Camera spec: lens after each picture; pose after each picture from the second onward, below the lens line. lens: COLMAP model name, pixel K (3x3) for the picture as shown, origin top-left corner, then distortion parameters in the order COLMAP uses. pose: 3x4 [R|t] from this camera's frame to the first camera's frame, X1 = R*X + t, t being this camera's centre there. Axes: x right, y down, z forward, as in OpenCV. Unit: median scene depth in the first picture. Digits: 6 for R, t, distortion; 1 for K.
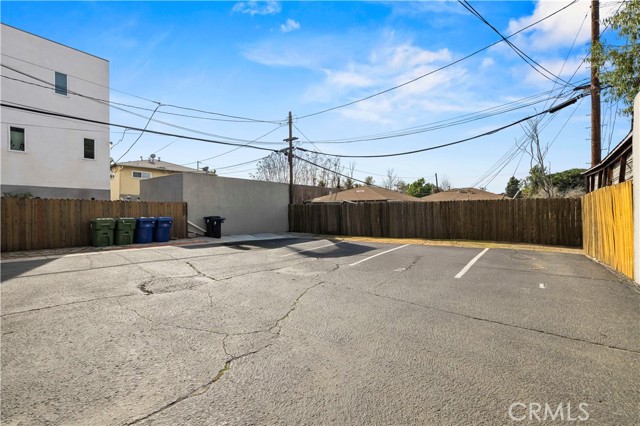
lens RADIAL K [[273.6, 0, 318.3], [0, 273.6, 208.6], [0, 0, 1]] dist [-0.000004, 0.000709]
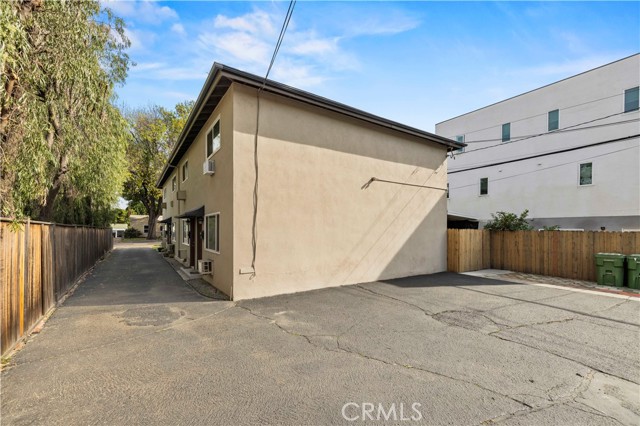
lens RADIAL K [[273.6, 0, 310.8], [0, 273.6, 228.0], [0, 0, 1]] dist [-0.000004, 0.000709]
pose [[-0.334179, -0.008524, -0.942471, 0.187964], [-0.002520, 0.999964, -0.008151, -0.019168], [0.942506, -0.000349, -0.334188, 0.226084]]
